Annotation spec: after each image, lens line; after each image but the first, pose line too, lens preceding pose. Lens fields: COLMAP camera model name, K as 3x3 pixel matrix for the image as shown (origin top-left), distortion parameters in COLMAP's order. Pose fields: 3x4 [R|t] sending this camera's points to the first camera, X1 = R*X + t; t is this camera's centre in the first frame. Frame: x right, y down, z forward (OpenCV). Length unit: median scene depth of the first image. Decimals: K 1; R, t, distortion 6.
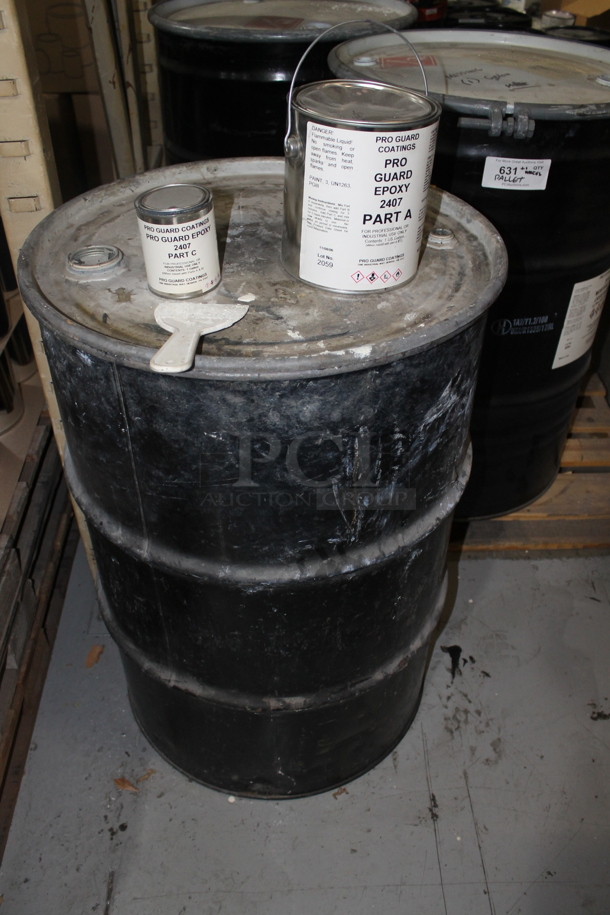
lens RADIAL K [[769.8, 0, 303.9], [0, 769.8, 456.7], [0, 0, 1]] dist [-0.164740, 0.118153]
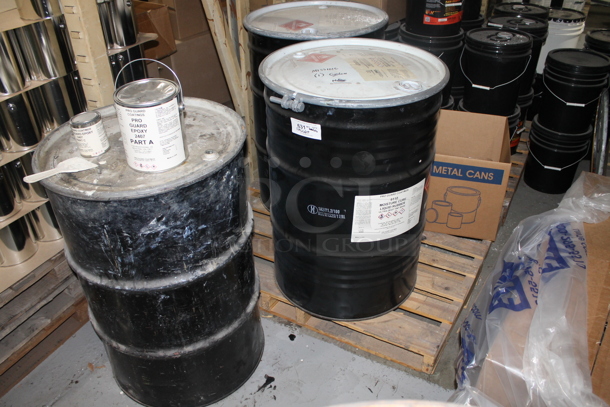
lens RADIAL K [[513.2, 0, 305.4], [0, 513.2, 203.9], [0, 0, 1]] dist [-0.164740, 0.118153]
pose [[0.867792, 0.259927, -0.423528, 0.929193], [-0.297192, 0.954538, -0.023117, -0.184805], [0.398265, 0.145930, 0.905588, -0.125906]]
